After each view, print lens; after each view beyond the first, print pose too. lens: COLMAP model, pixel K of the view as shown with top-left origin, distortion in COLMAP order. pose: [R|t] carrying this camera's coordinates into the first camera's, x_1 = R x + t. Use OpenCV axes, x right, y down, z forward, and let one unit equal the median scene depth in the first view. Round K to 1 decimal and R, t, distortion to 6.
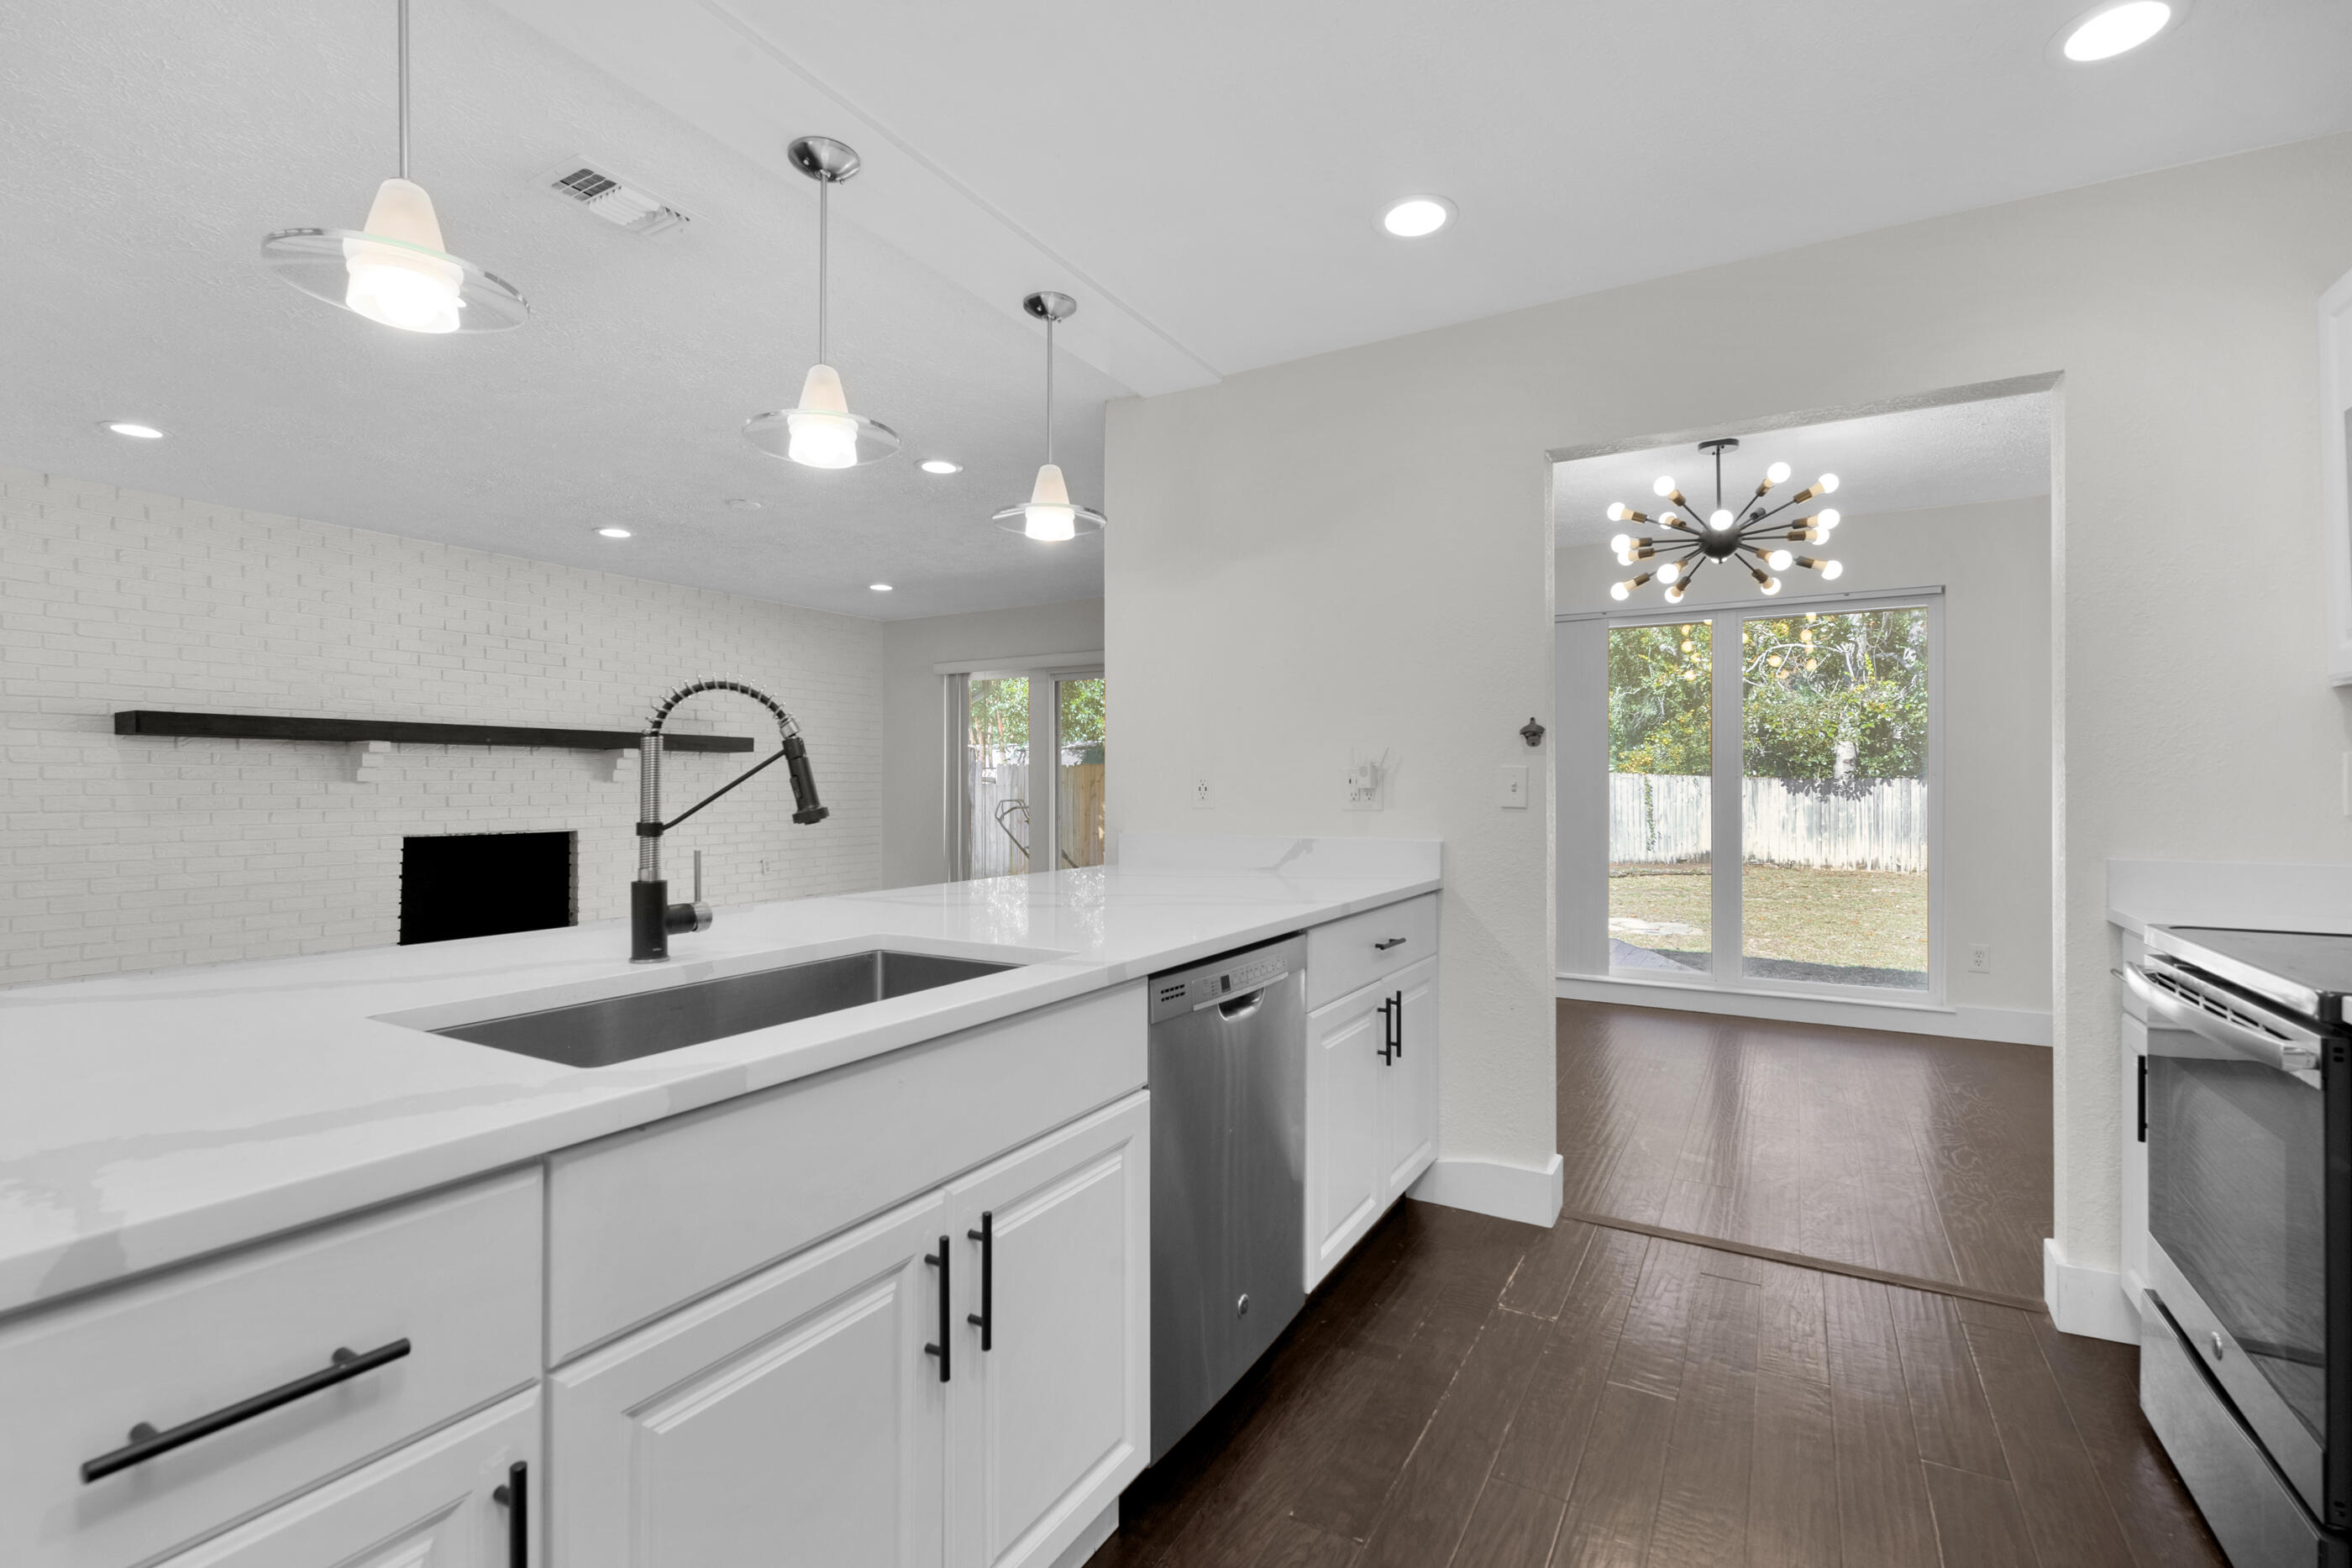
lens RADIAL K [[1045.5, 0, 1184.3], [0, 1045.5, 782.6], [0, 0, 1]] dist [0.000288, -0.000290]
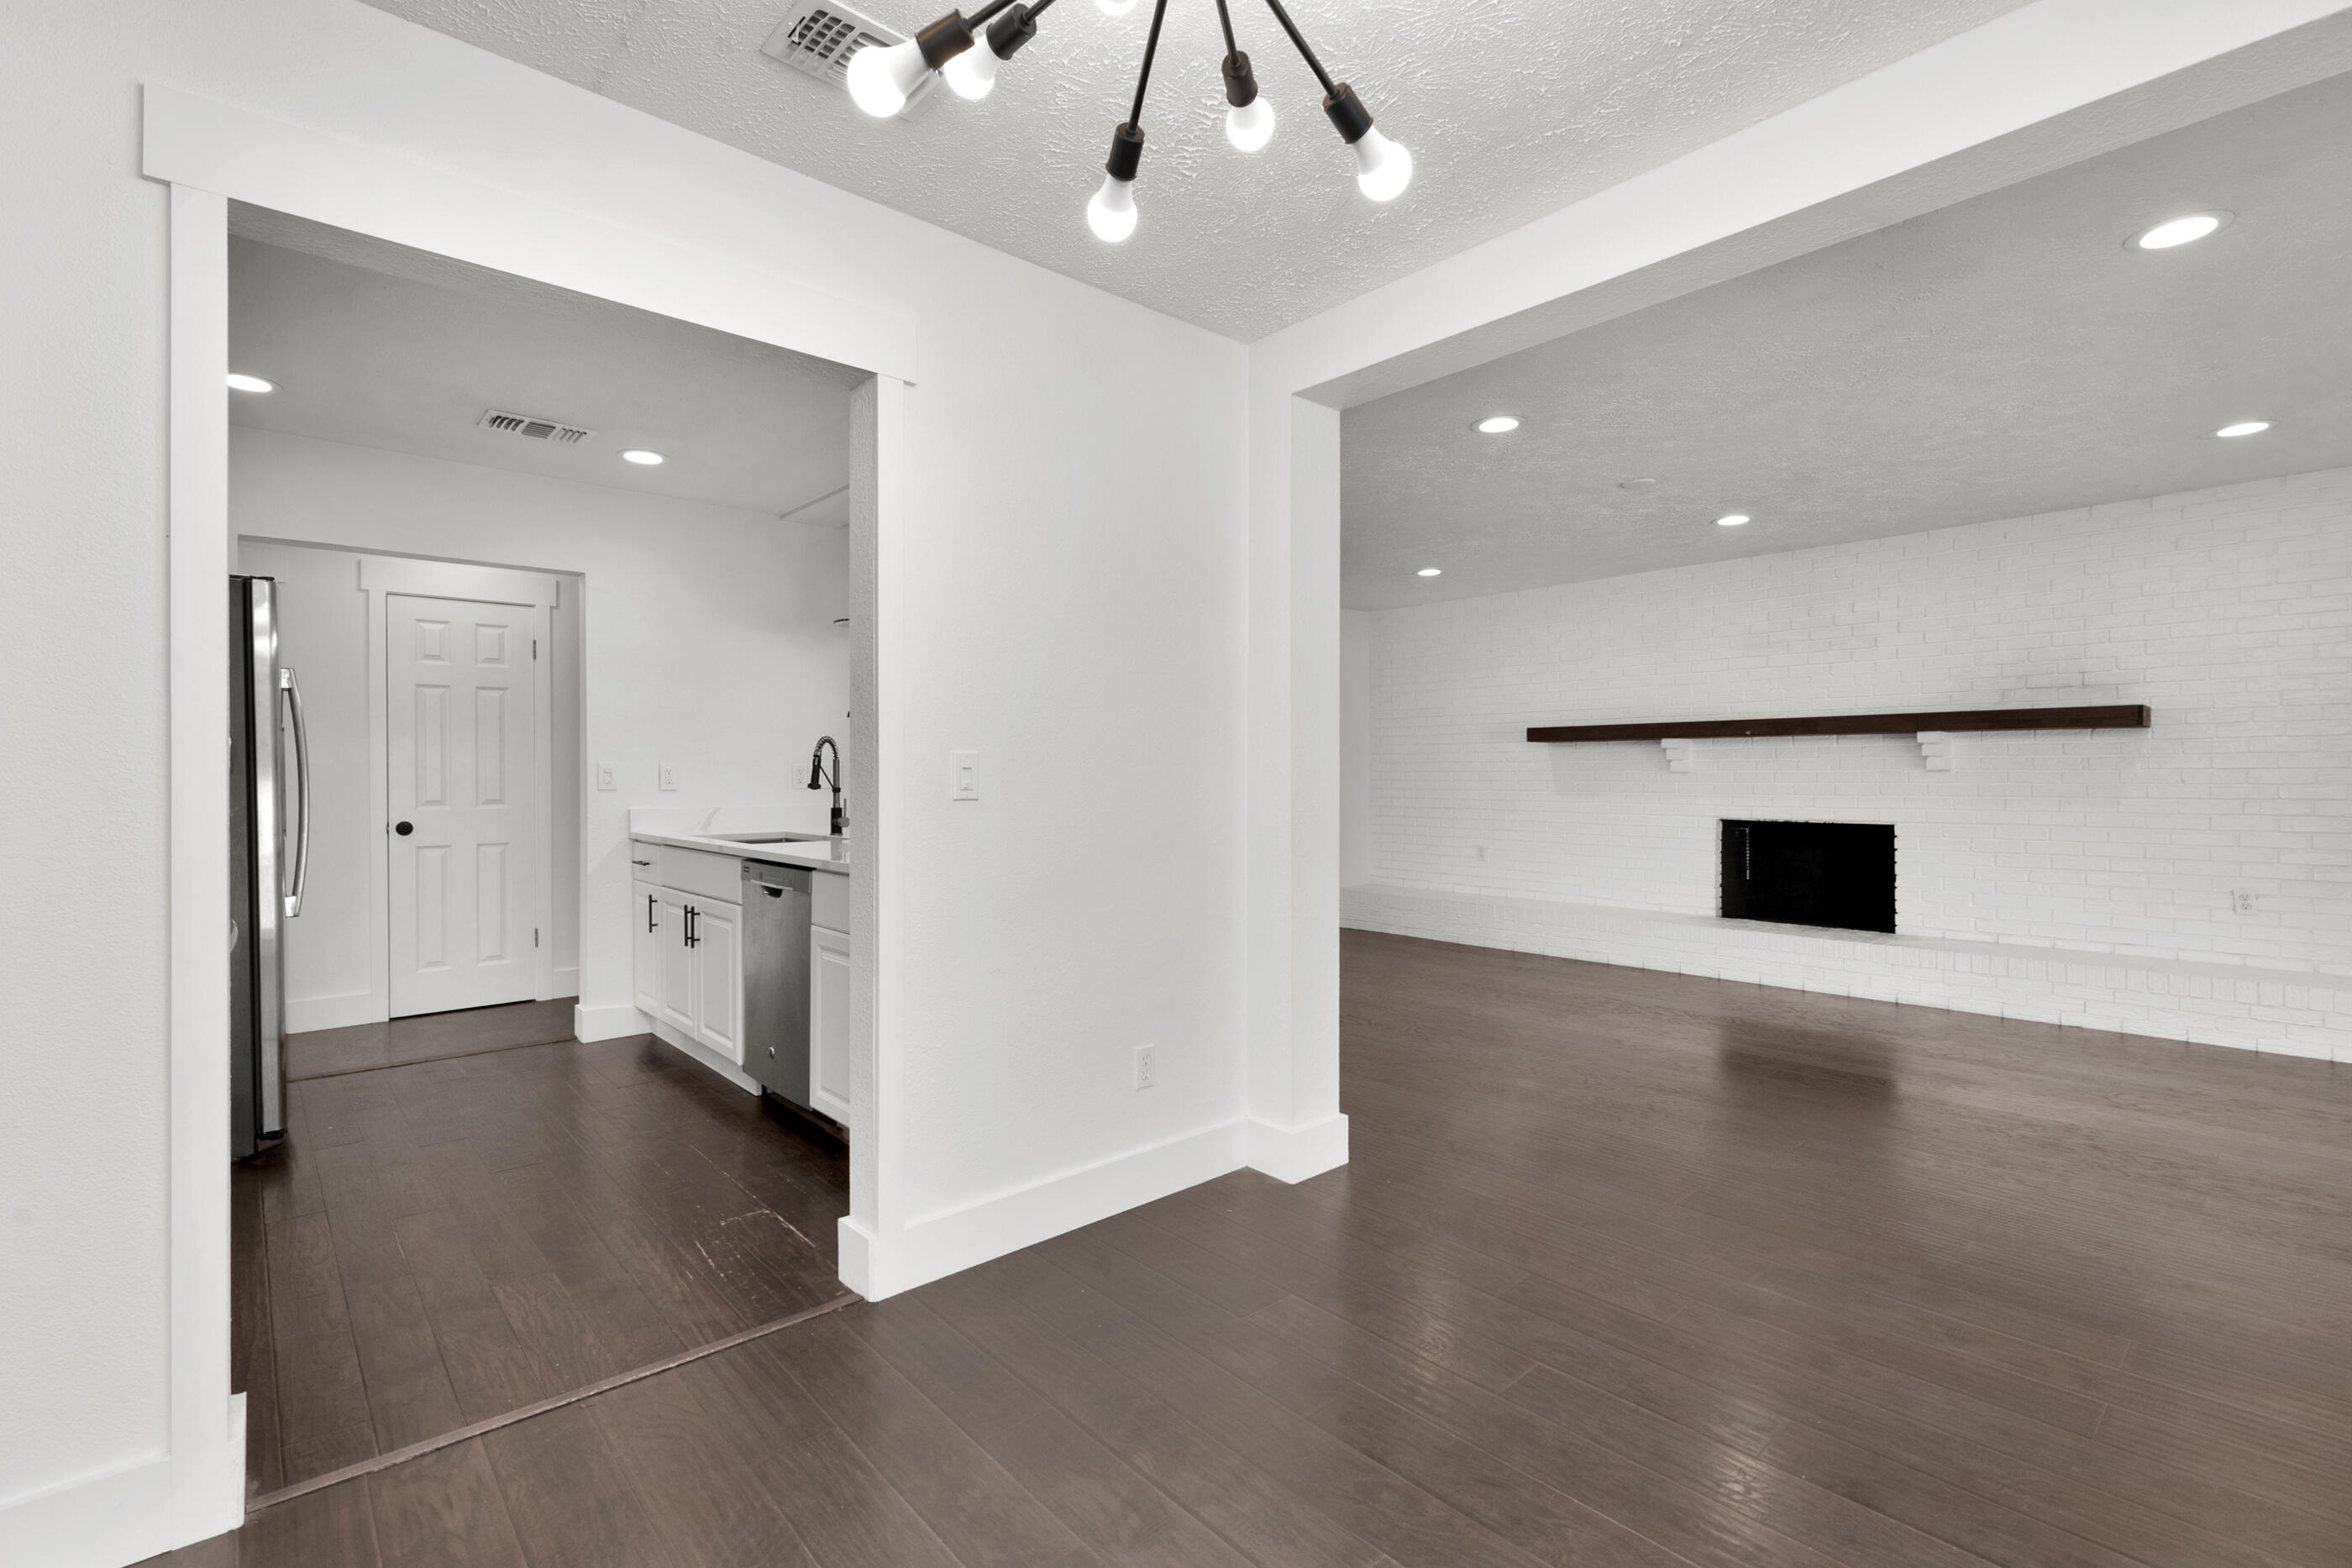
lens RADIAL K [[1028.3, 0, 1150.6], [0, 1028.3, 776.9], [0, 0, 1]] dist [0.002695, -0.000605]
pose [[-0.307422, 0.002670, -0.951569, 0.540547], [0.003503, 0.999992, 0.001675, 0.001188], [0.951567, -0.002818, -0.307429, 0.748197]]
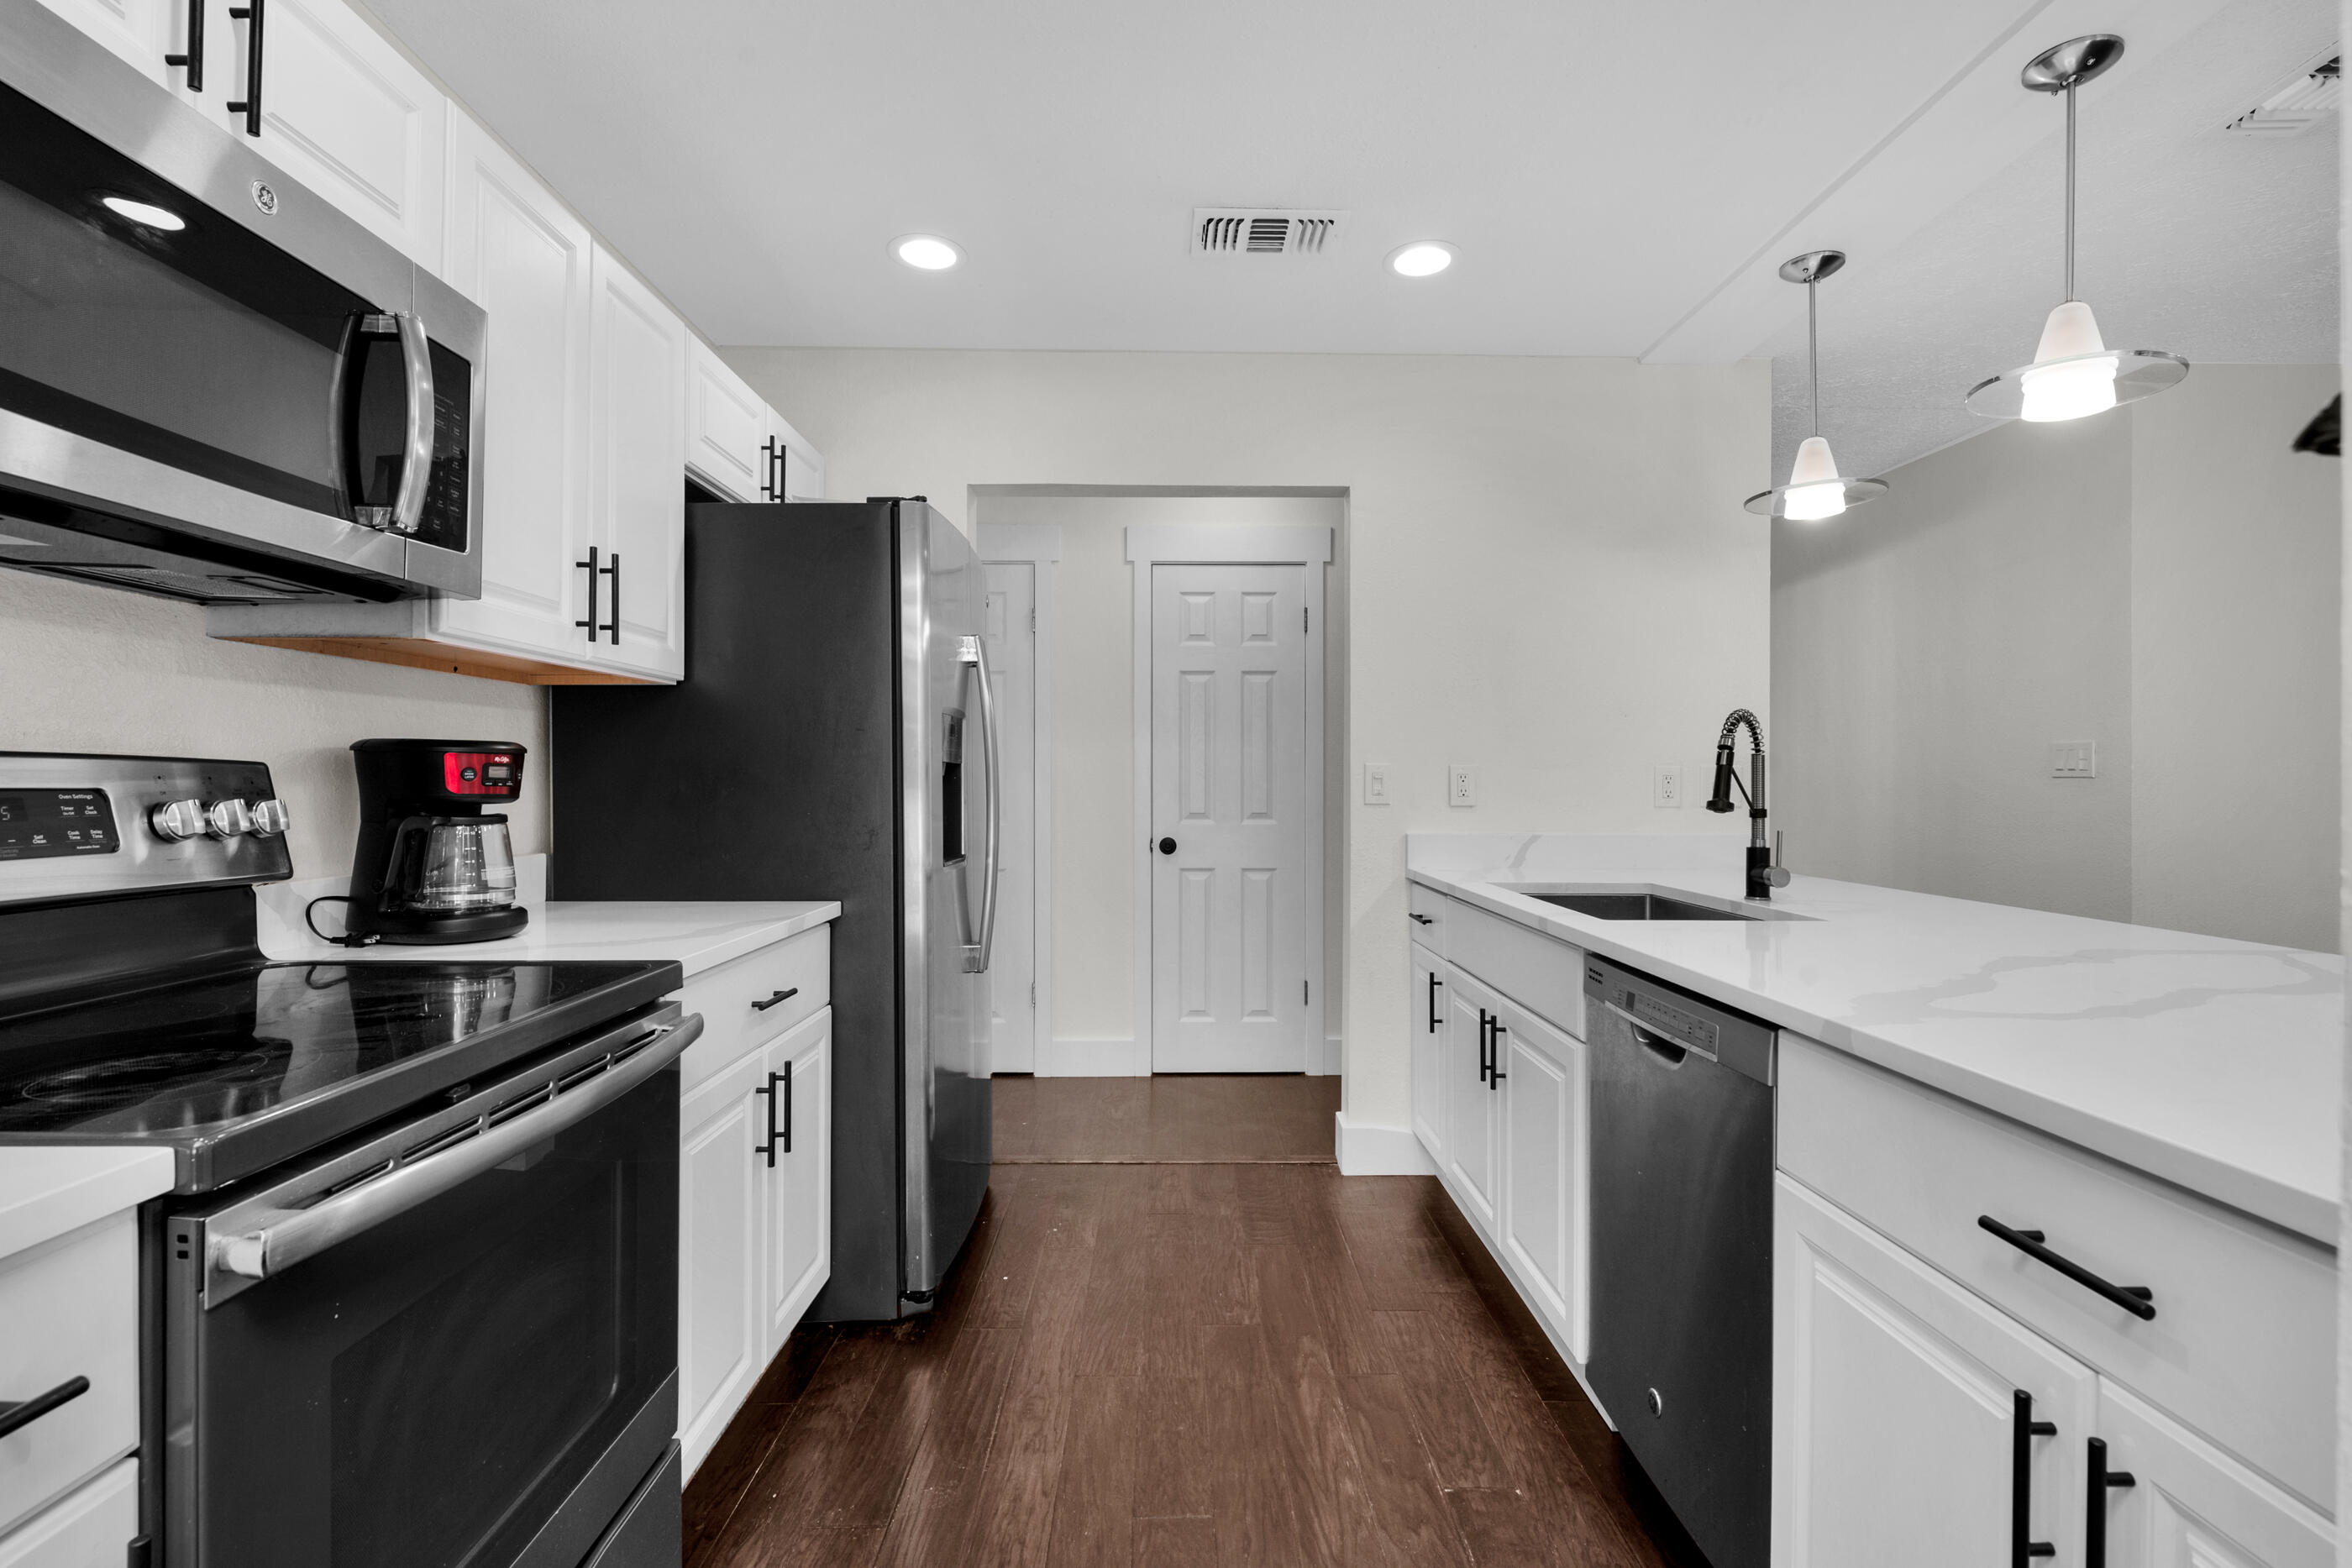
lens RADIAL K [[1045.5, 0, 1184.3], [0, 1045.5, 782.6], [0, 0, 1]] dist [0.000288, -0.000290]
pose [[-0.857356, -0.002732, -0.514716, 0.276623], [-0.002575, 0.999996, -0.001018, 0.000411], [0.514717, 0.000452, -0.857360, 0.516938]]
